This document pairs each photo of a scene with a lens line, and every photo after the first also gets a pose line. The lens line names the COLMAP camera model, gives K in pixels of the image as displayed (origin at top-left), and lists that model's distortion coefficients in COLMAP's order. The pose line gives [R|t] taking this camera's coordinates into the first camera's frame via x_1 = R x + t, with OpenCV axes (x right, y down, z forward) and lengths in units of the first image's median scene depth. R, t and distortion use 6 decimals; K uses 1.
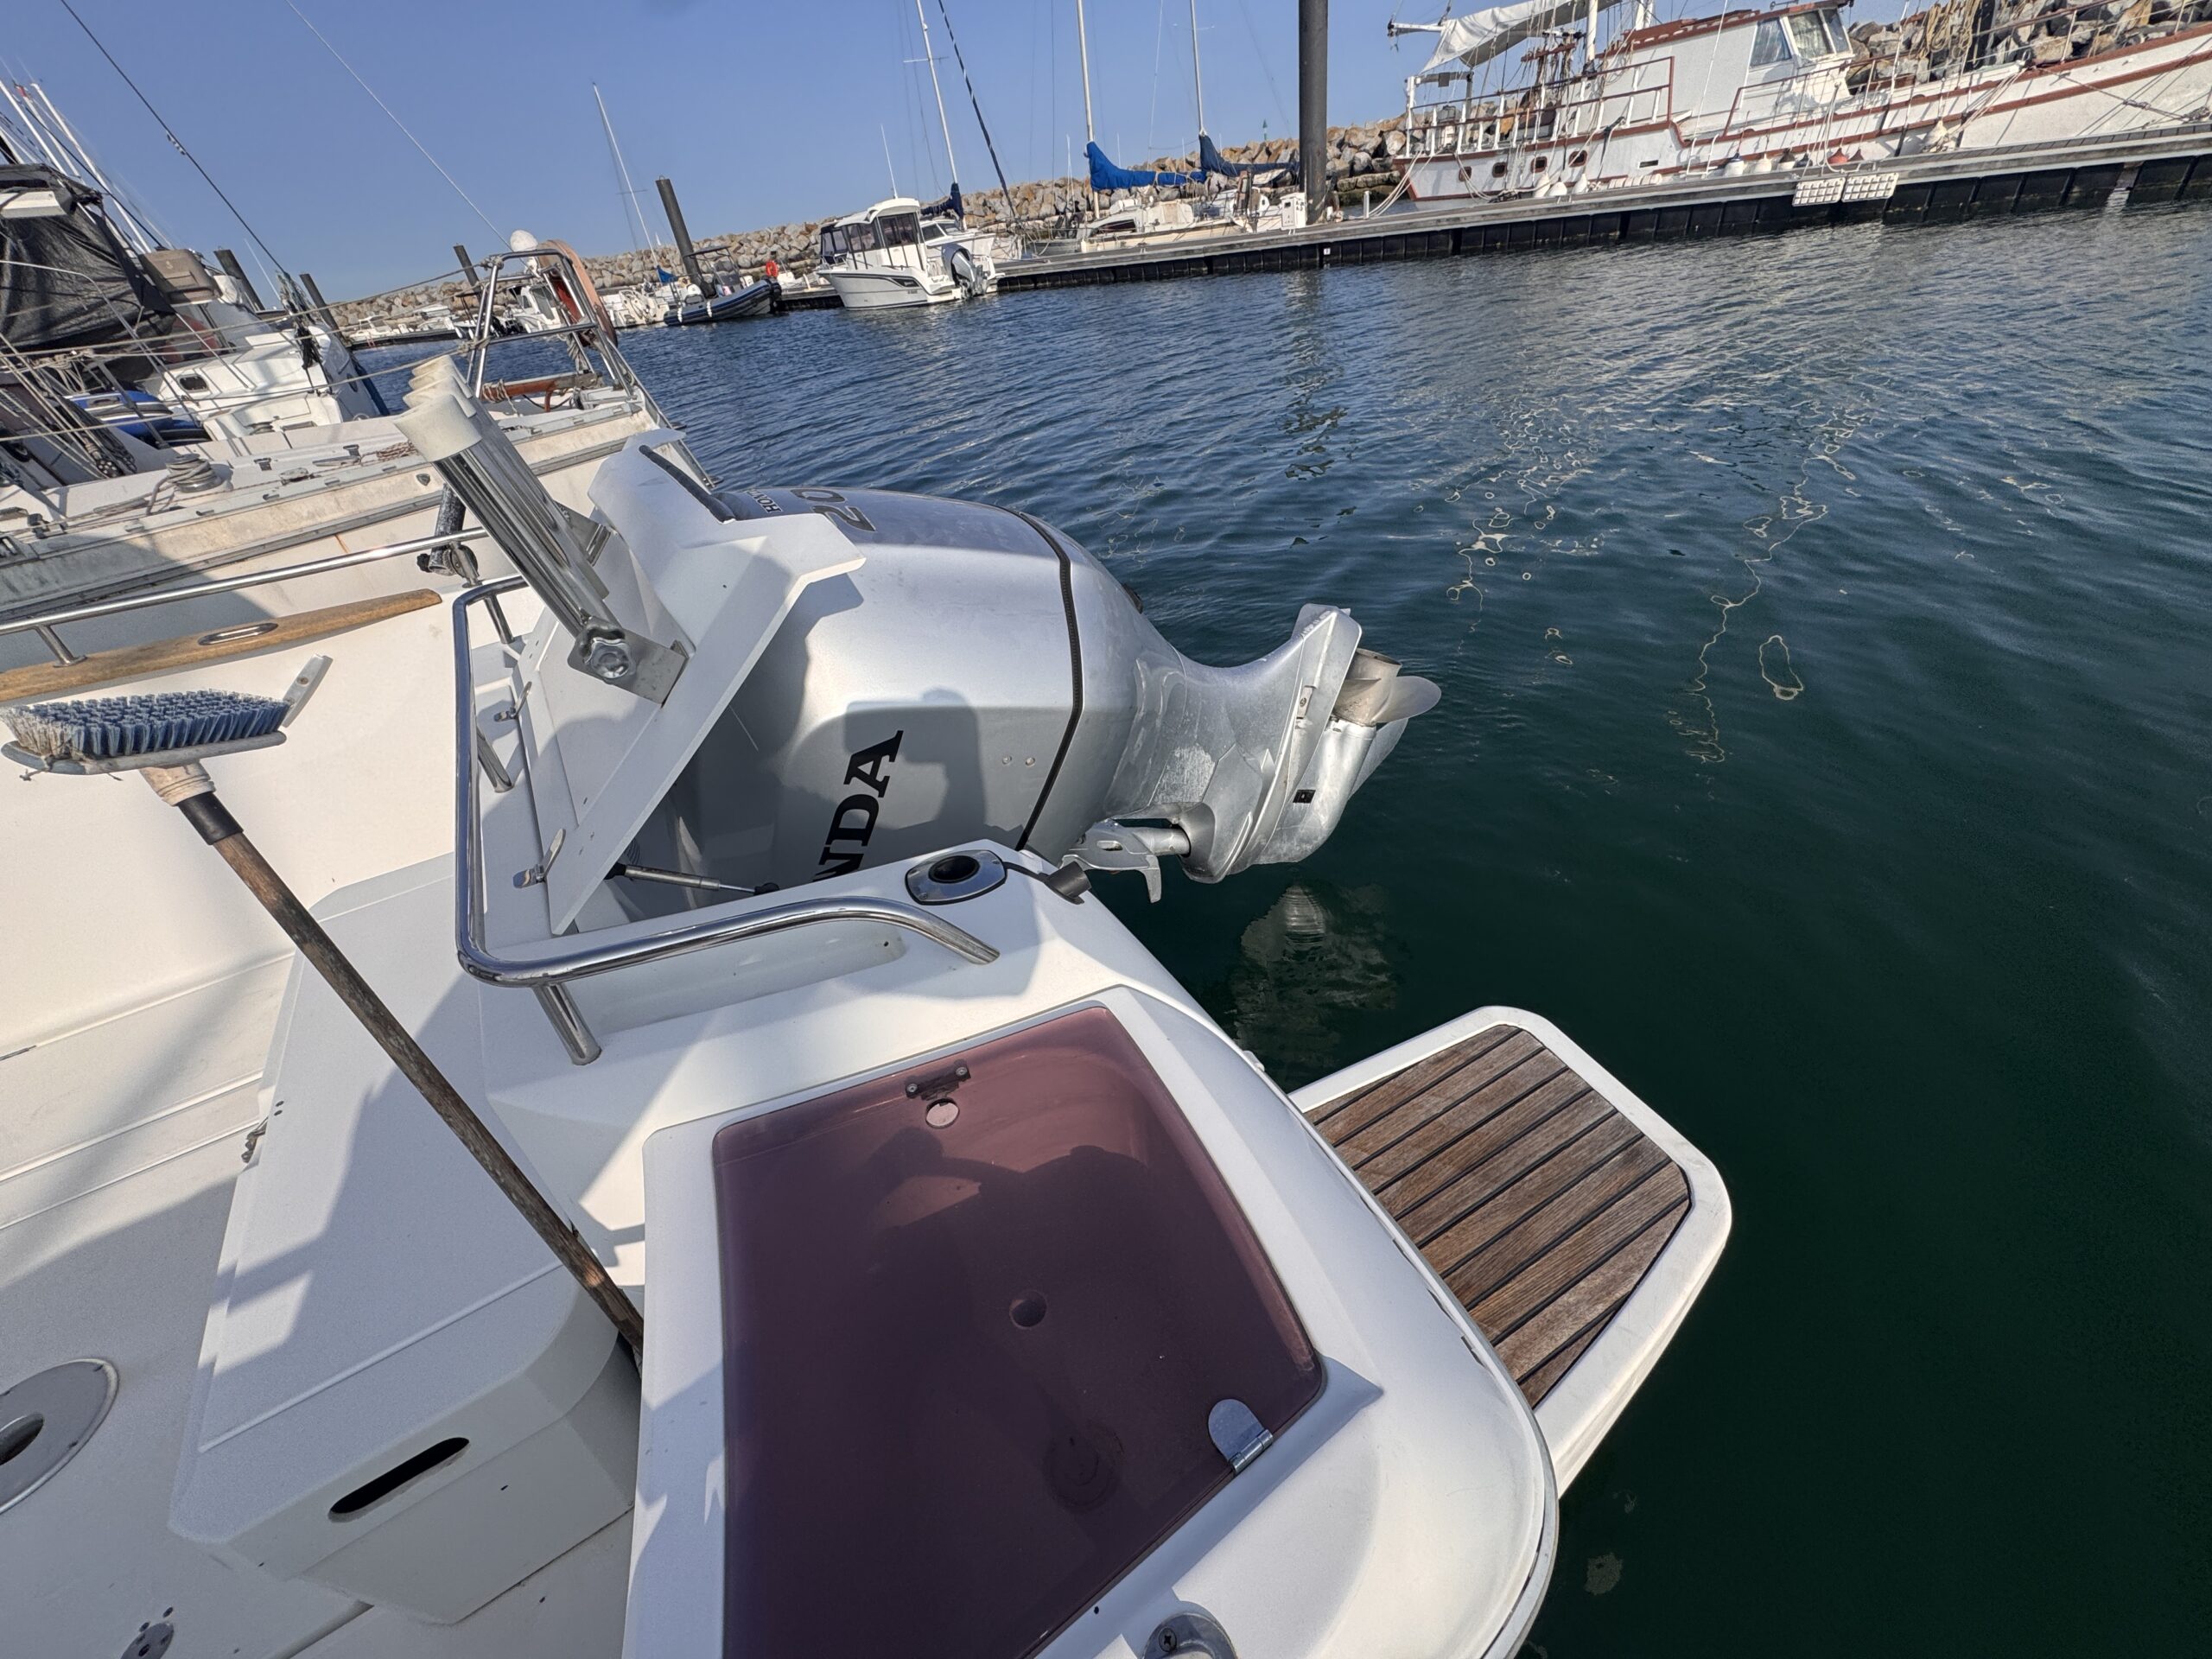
lens RADIAL K [[873.2, 0, 1102.8], [0, 873.2, 820.5], [0, 0, 1]] dist [-0.001171, 0.000064]
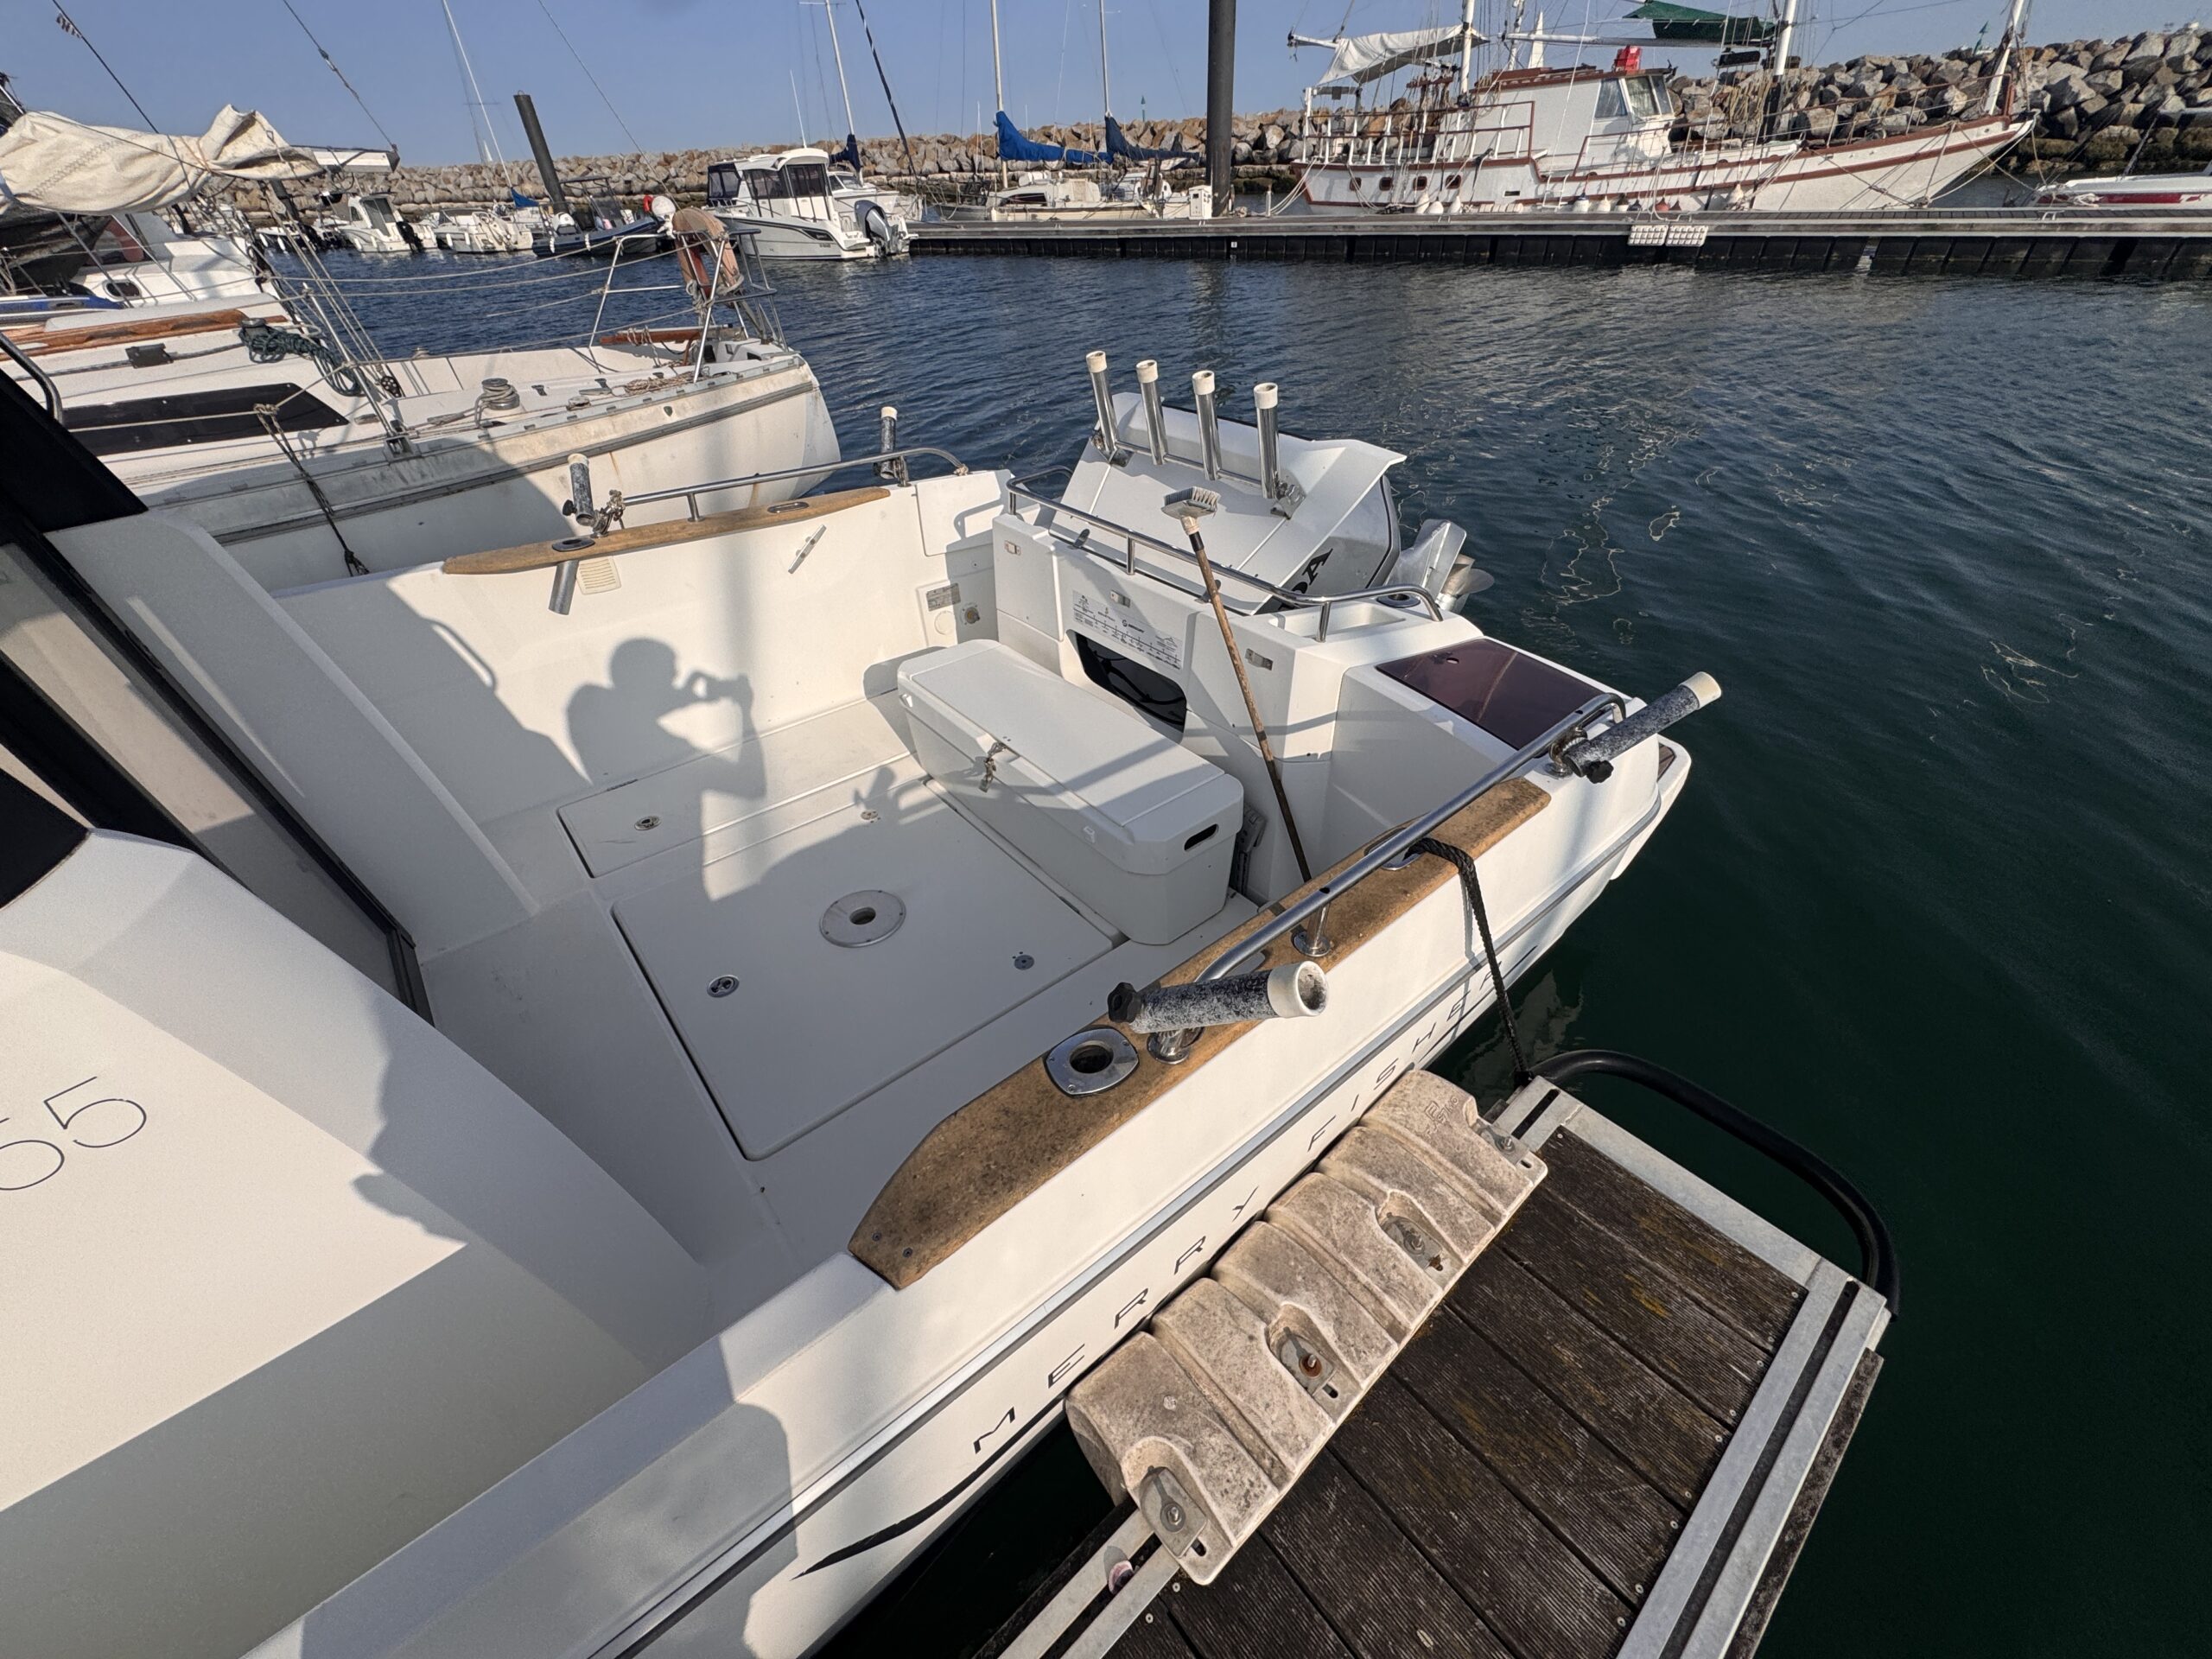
lens RADIAL K [[868.7, 0, 1103.6], [0, 868.7, 823.2], [0, 0, 1]] dist [-0.000813, -0.000405]
pose [[0.989215, -0.006834, 0.146311, -0.072372], [0.002212, 0.999494, 0.031730, 0.032702], [-0.146454, -0.031064, 0.988730, -0.068462]]
